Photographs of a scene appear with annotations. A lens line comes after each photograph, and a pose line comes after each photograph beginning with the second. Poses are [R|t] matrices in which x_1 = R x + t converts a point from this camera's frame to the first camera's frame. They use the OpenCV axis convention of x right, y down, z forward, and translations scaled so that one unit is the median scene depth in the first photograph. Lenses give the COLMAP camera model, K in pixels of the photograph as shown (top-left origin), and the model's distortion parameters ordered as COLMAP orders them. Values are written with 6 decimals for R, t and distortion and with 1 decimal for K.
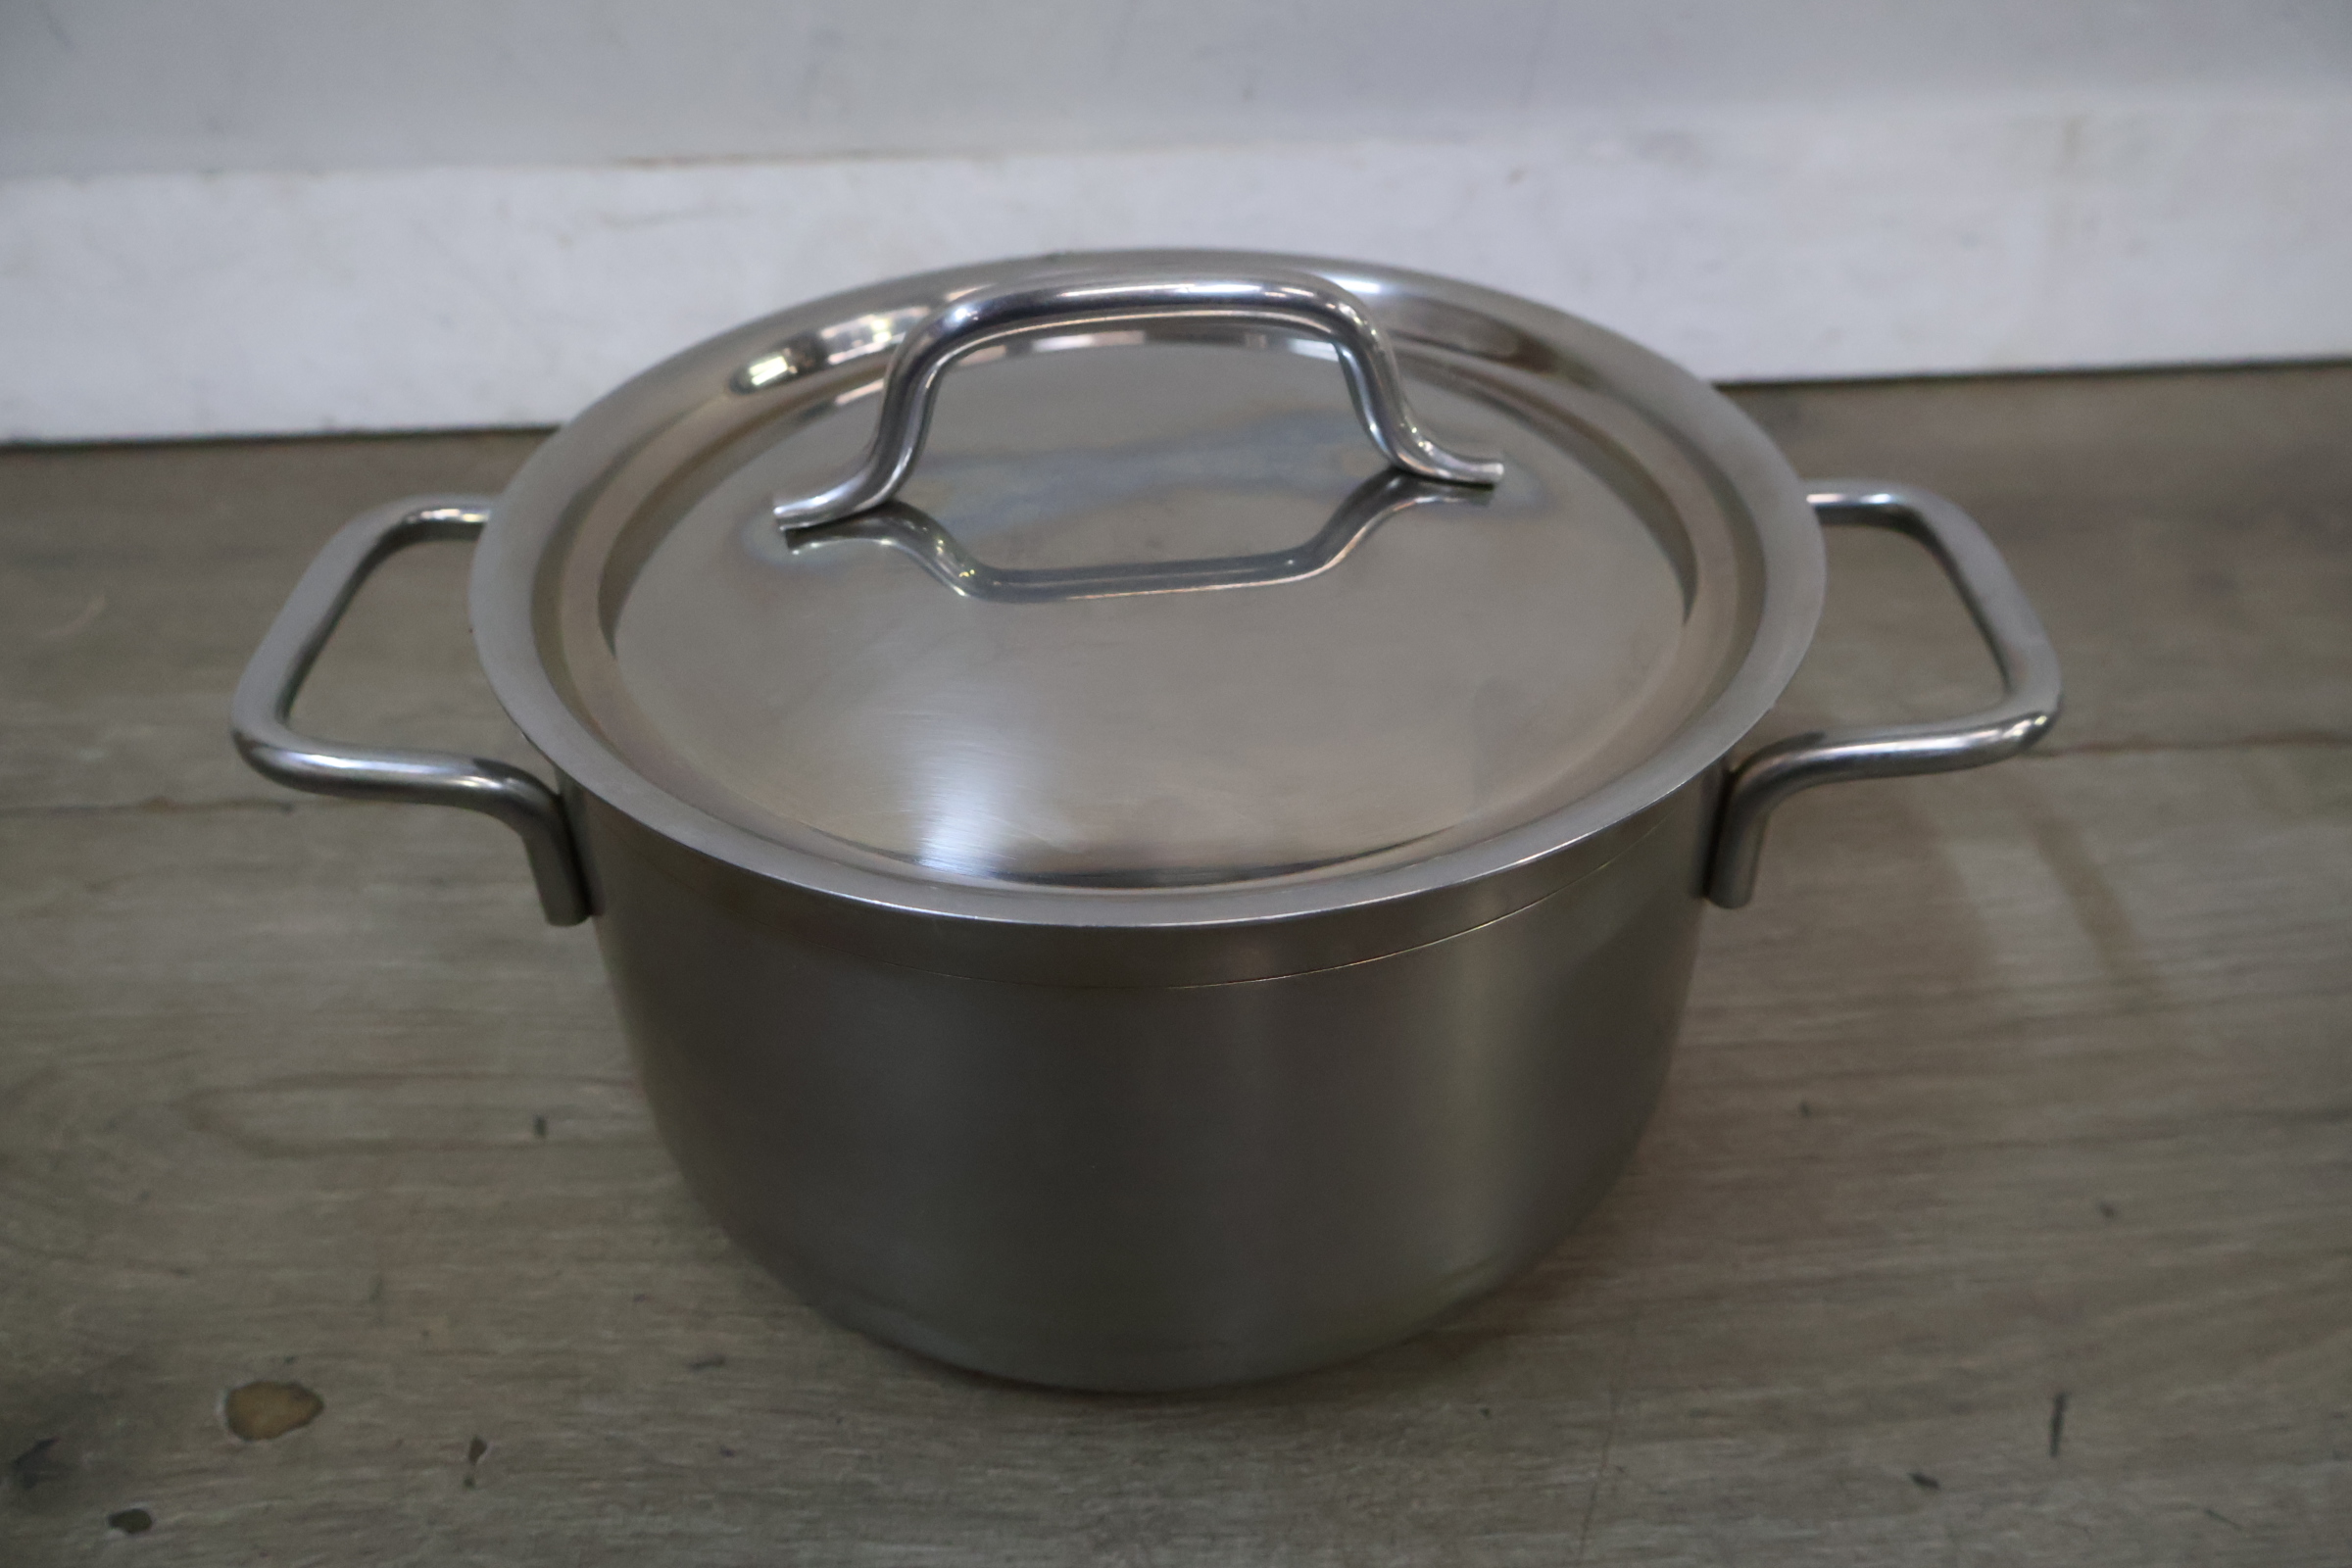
lens RADIAL K [[1963.3, 0, 1176.0], [0, 1963.3, 784.0], [0, 0, 1]] dist [0.006617, 0.002665]
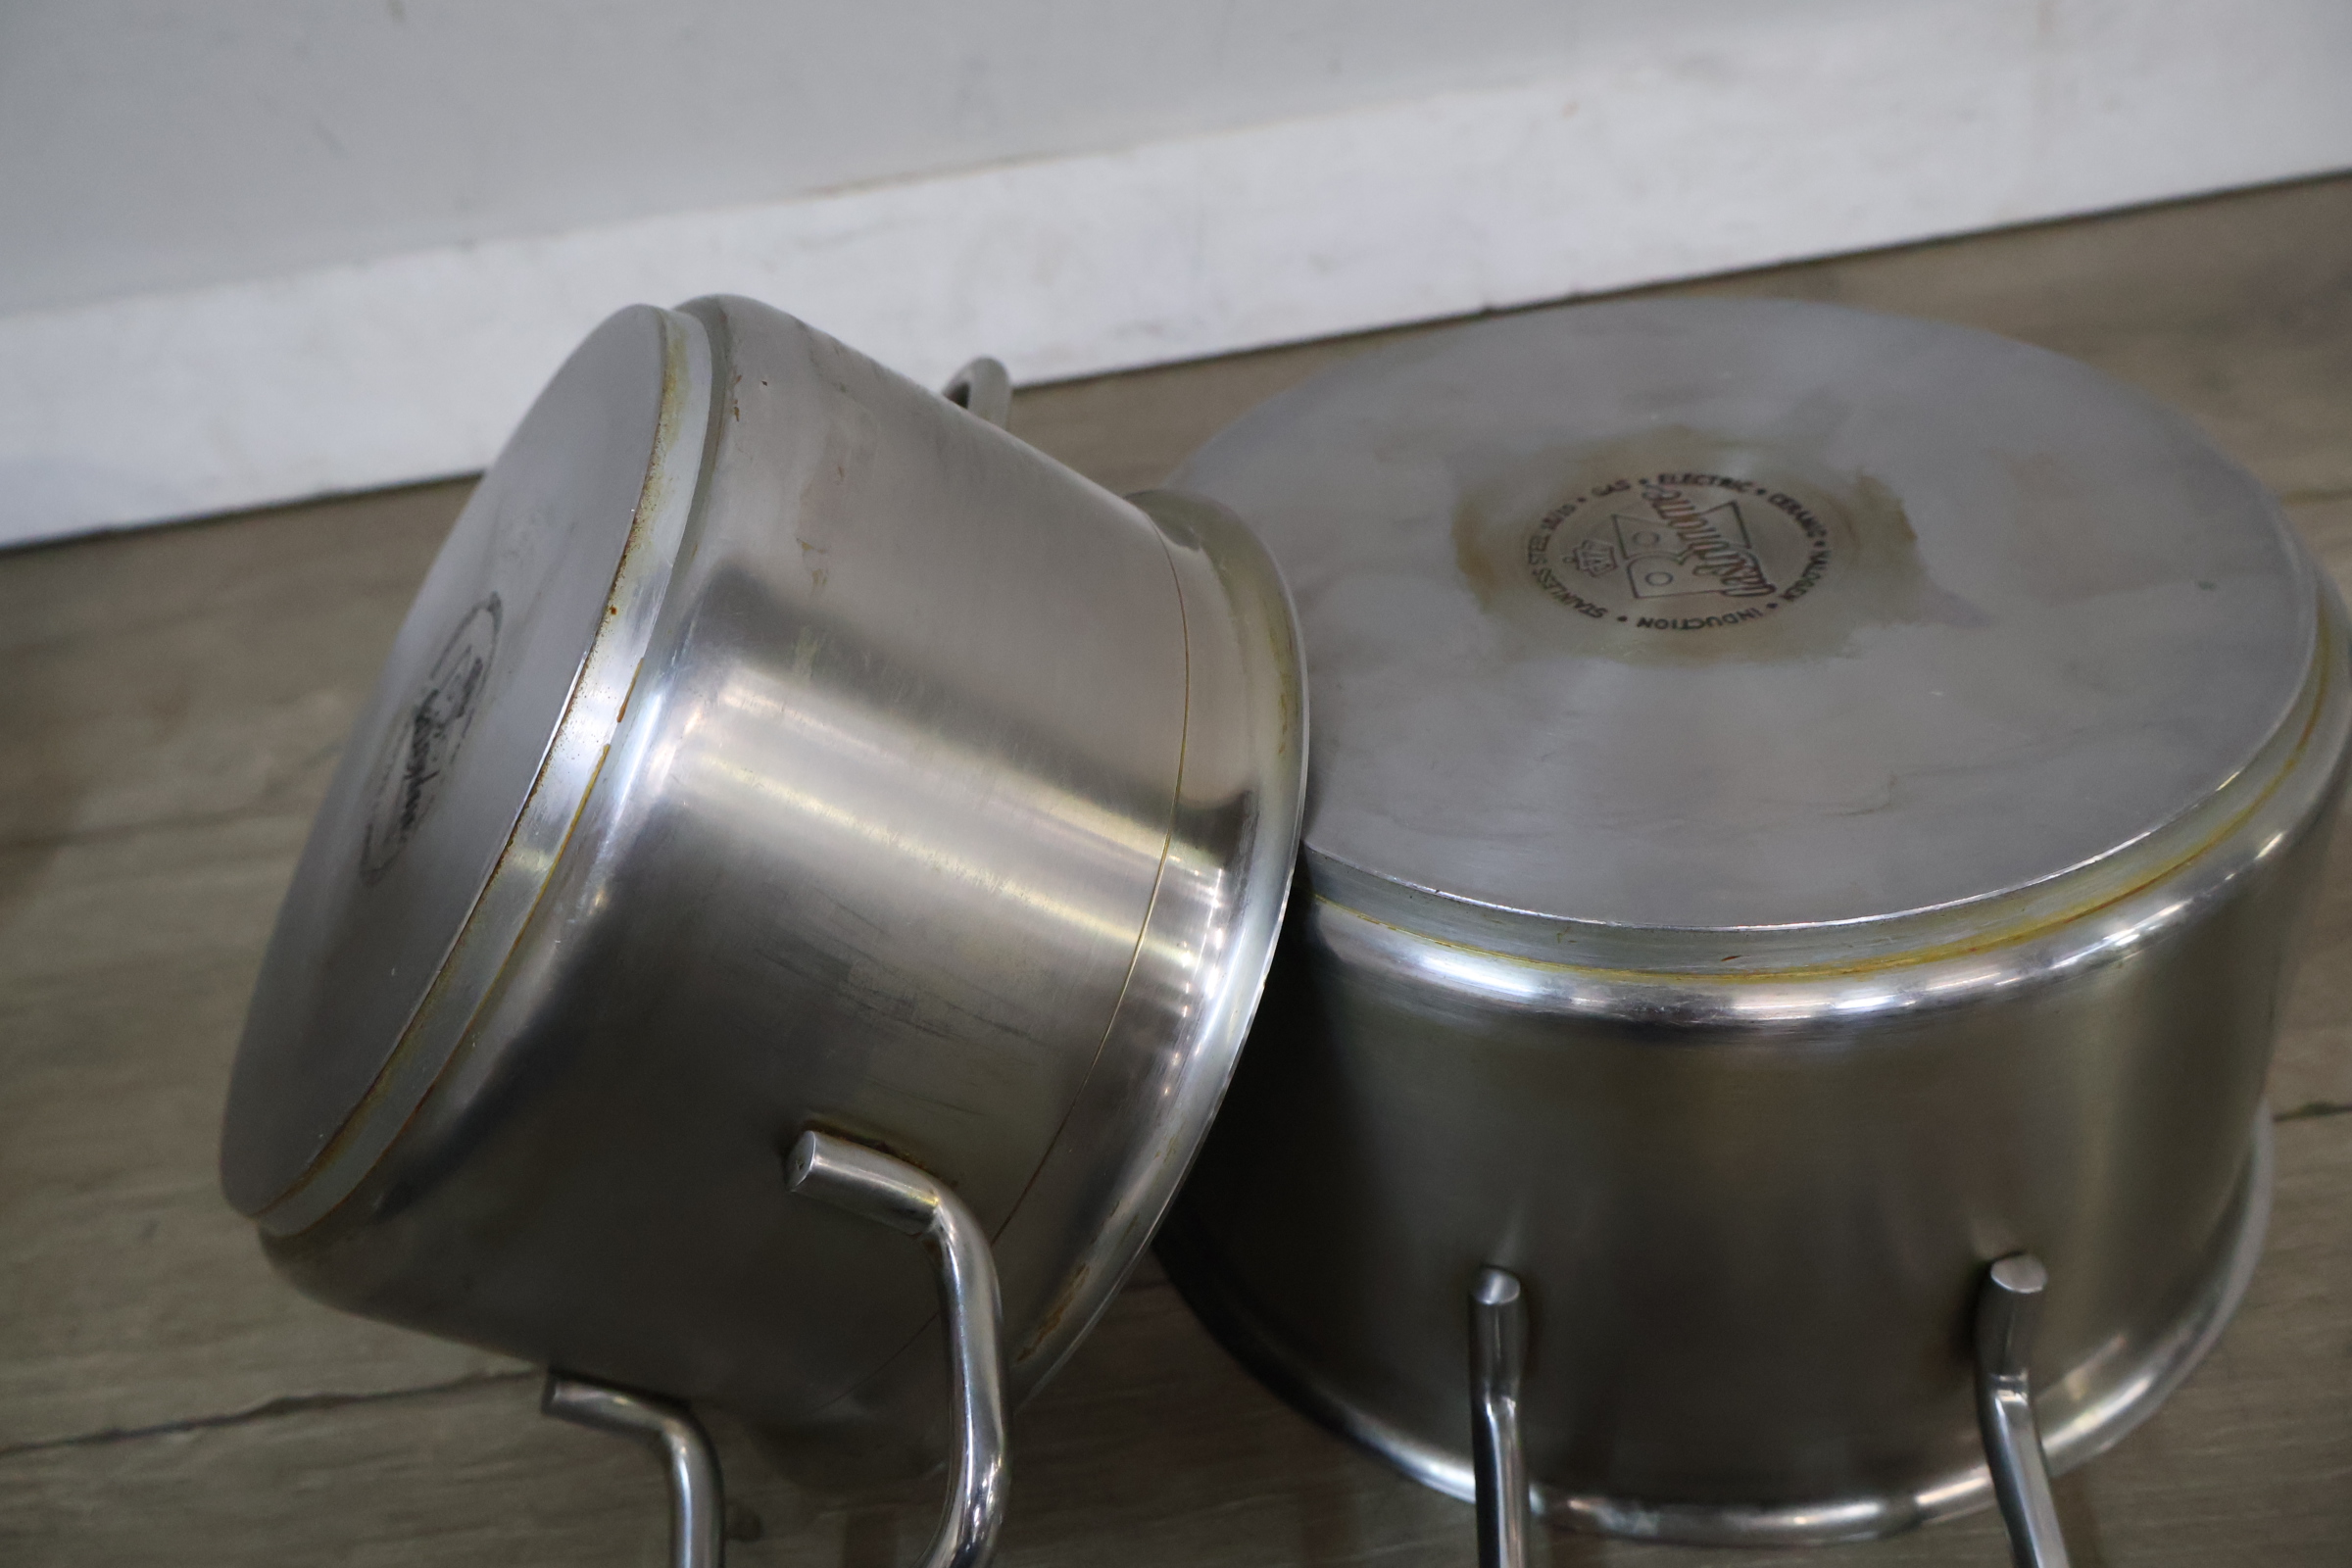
lens RADIAL K [[1963.3, 0, 1176.0], [0, 1963.3, 784.0], [0, 0, 1]] dist [0.006617, 0.002665]
pose [[0.992758, -0.119277, -0.014313, -0.094822], [0.119579, 0.992570, 0.022496, 0.034244], [0.011524, -0.024044, 0.999644, -0.183054]]
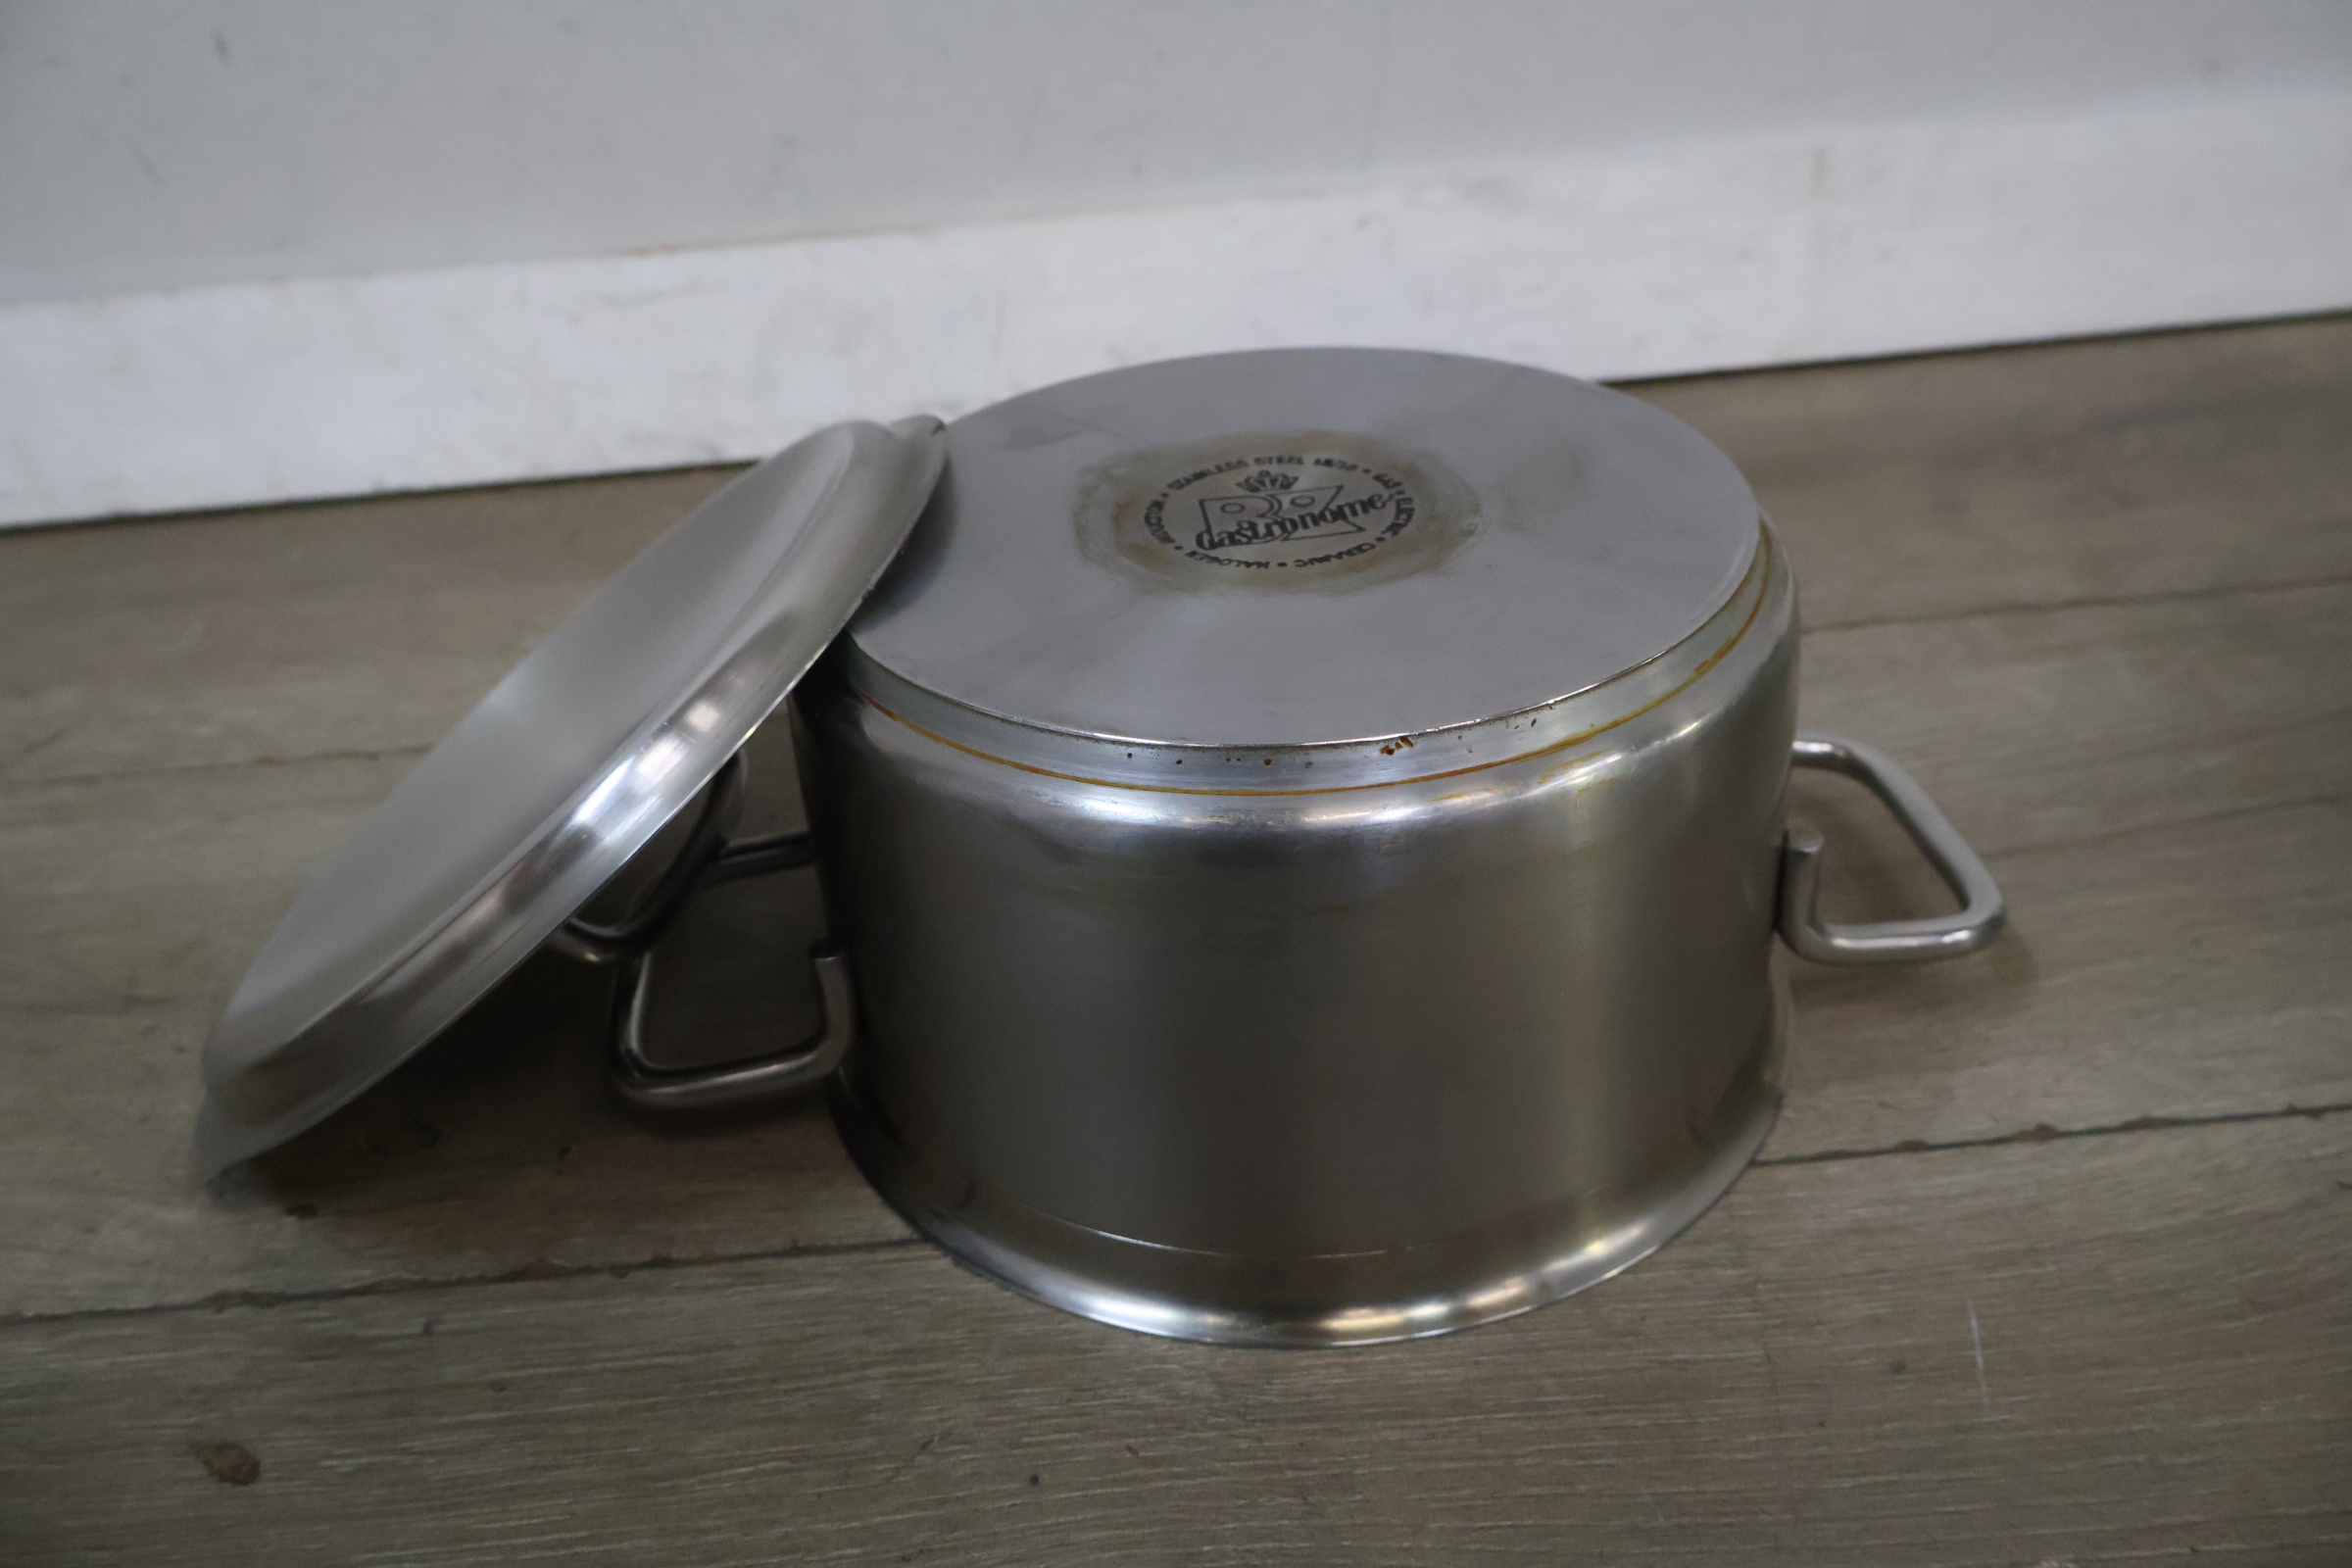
lens RADIAL K [[1963.3, 0, 1176.0], [0, 1963.3, 784.0], [0, 0, 1]] dist [0.006617, 0.002665]
pose [[0.998225, -0.058965, 0.008335, 0.029631], [0.059444, 0.994997, -0.080294, 0.128592], [-0.003559, 0.080647, 0.996736, -0.180304]]
